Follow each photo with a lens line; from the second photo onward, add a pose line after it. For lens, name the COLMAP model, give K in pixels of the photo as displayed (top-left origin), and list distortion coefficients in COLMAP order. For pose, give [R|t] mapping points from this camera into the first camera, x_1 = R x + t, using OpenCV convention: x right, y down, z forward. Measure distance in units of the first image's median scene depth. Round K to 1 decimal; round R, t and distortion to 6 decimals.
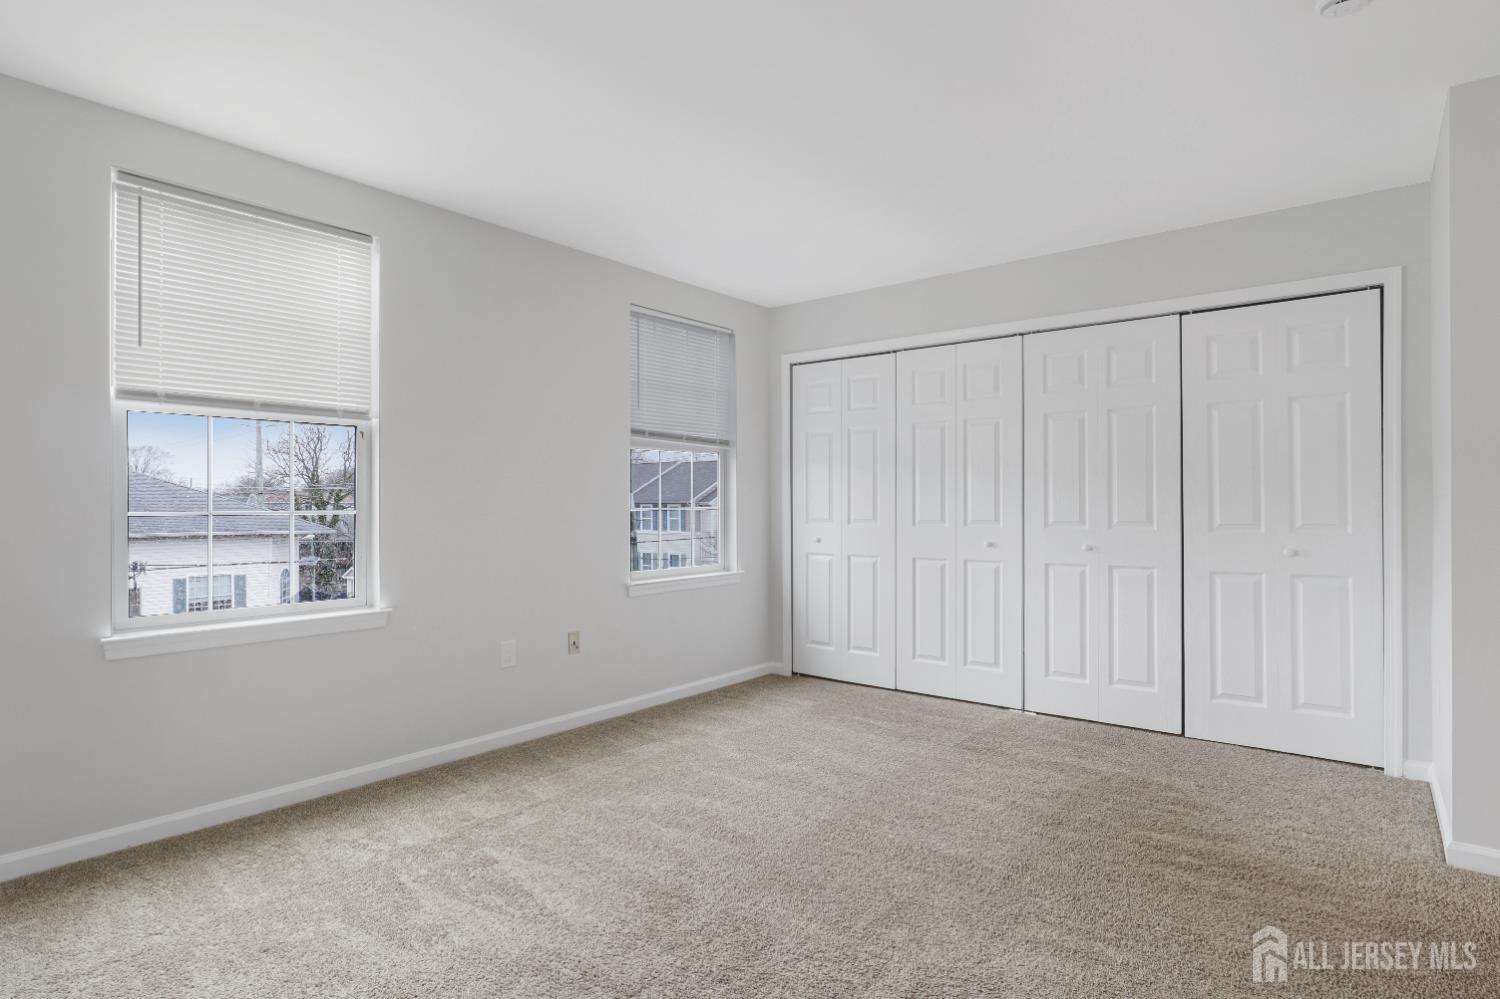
lens RADIAL K [[792.3, 0, 760.9], [0, 792.3, 510.9], [0, 0, 1]] dist [-0.045464, 0.002282]
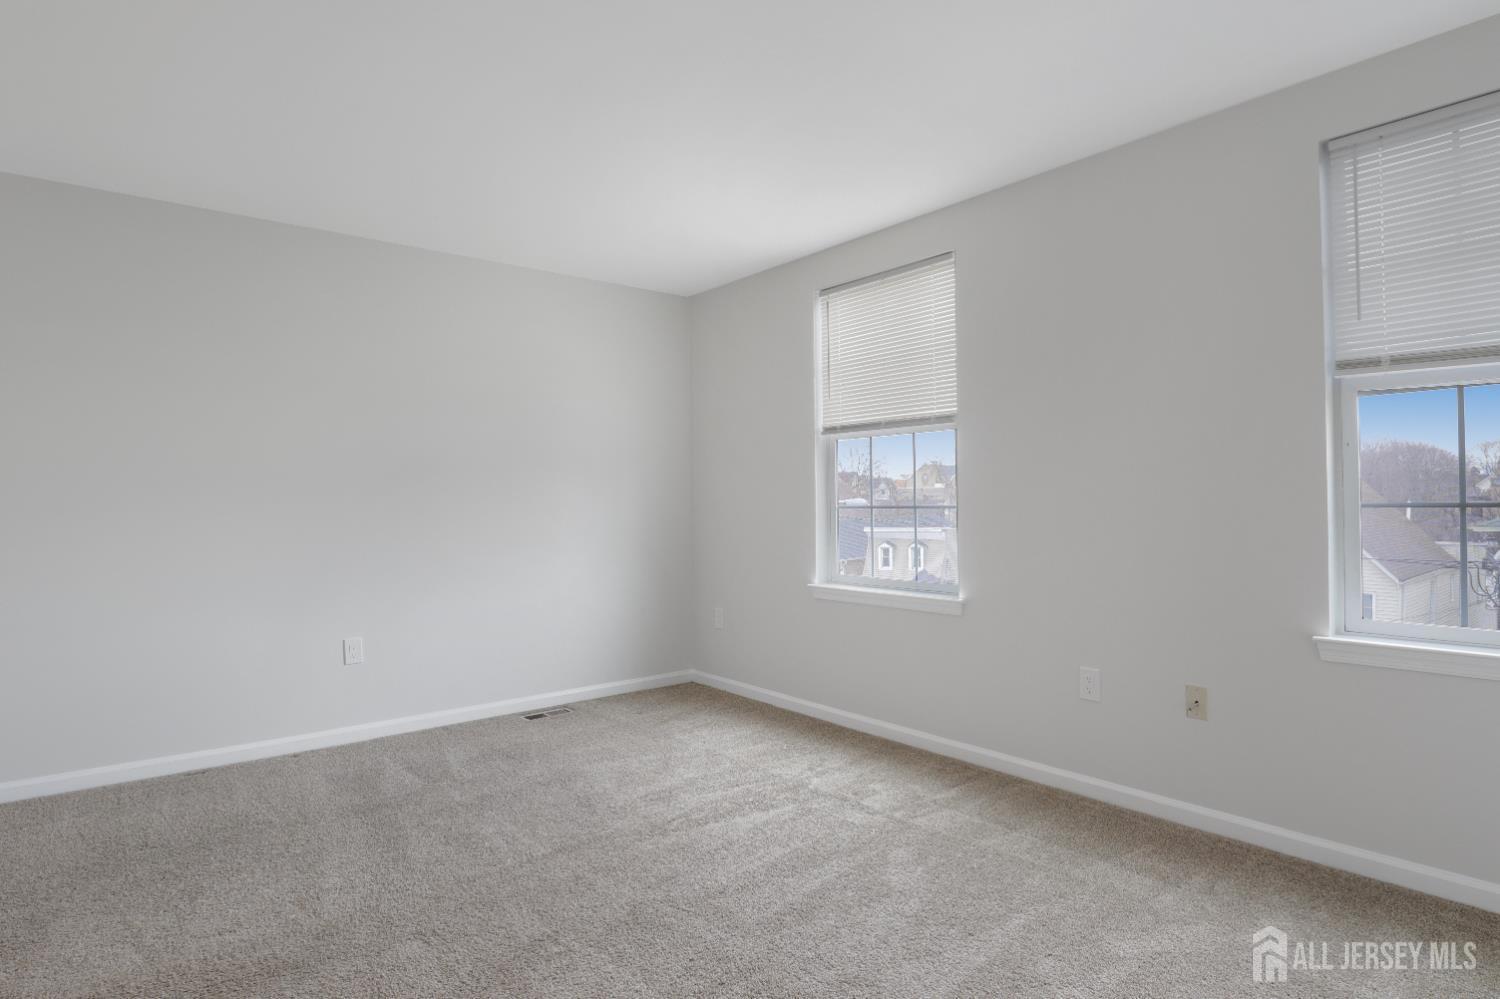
lens RADIAL K [[792.3, 0, 760.9], [0, 792.3, 510.9], [0, 0, 1]] dist [-0.045464, 0.002282]
pose [[-0.222291, 0.005342, -0.974966, 0.698995], [-0.005658, 0.999961, 0.006769, 0.001003], [0.974964, 0.007021, -0.222252, 1.106873]]
